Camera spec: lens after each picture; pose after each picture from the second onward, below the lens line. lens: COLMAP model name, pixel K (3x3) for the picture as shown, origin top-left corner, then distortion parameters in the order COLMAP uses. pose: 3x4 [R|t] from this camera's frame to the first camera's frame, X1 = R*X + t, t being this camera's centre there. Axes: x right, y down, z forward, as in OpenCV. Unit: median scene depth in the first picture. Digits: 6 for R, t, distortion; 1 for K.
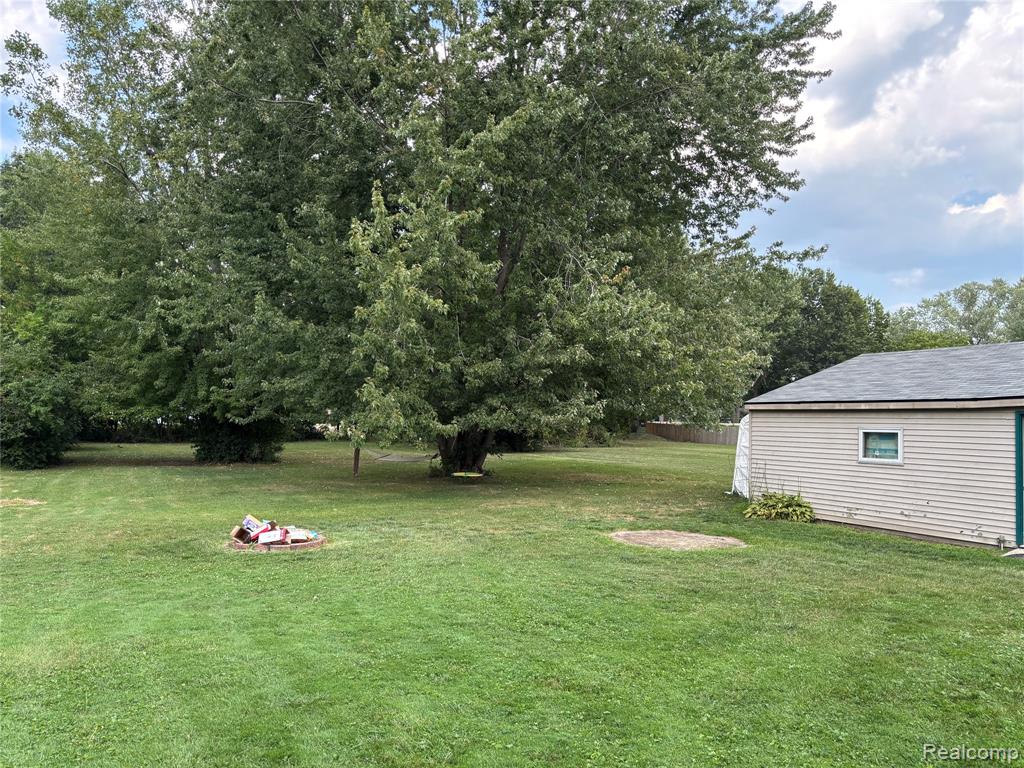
lens RADIAL K [[770.0, 0, 512.8], [0, 770.0, 388.3], [0, 0, 1]] dist [0.035458, -0.037085]
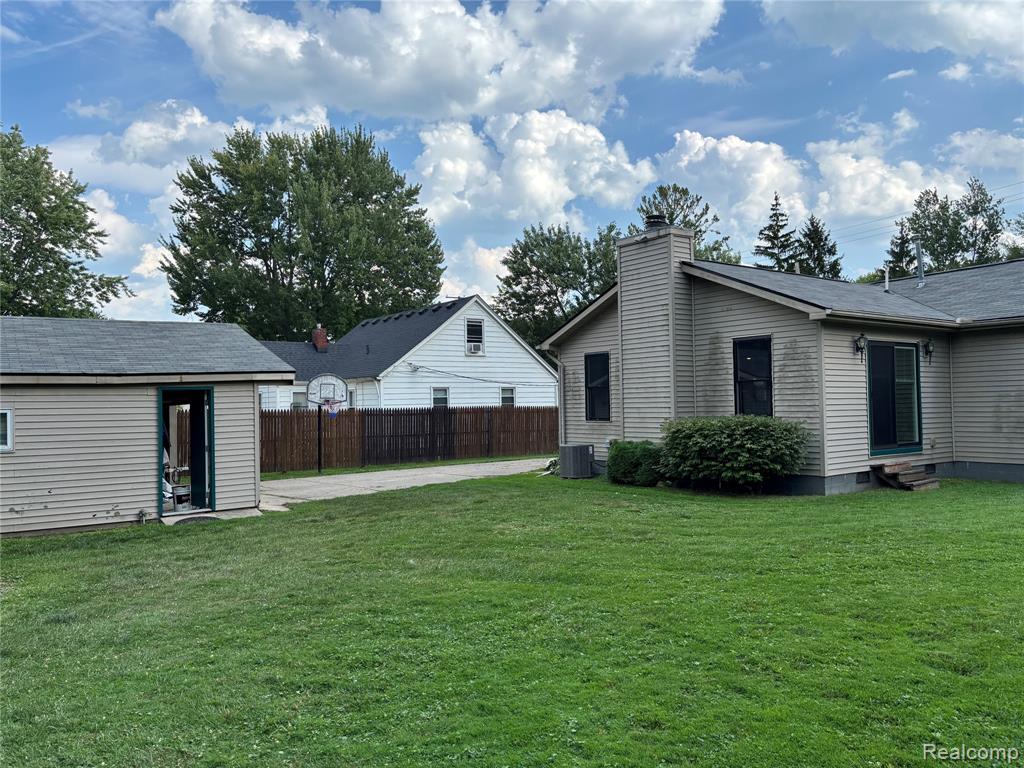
lens RADIAL K [[770.0, 0, 514.1], [0, 770.0, 385.8], [0, 0, 1]] dist [0.035458, -0.037085]
pose [[-0.158357, 0.018316, 0.987212, -0.250559], [-0.021804, 0.999519, -0.022042, 0.021695], [-0.987141, -0.025016, -0.157881, 0.377029]]
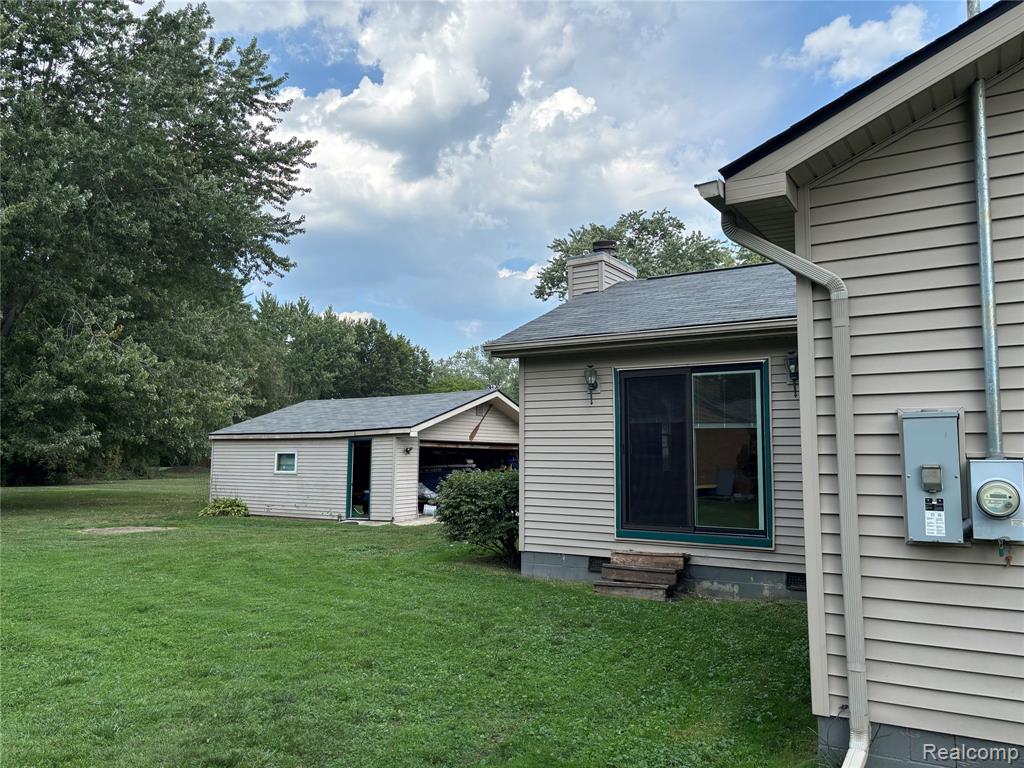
lens RADIAL K [[770.0, 0, 514.5], [0, 770.0, 383.1], [0, 0, 1]] dist [0.035458, -0.037085]
pose [[0.859903, 0.043970, 0.508560, 0.050564], [-0.017191, 0.998213, -0.057238, -0.001830], [-0.510167, 0.040476, 0.859122, -0.354293]]
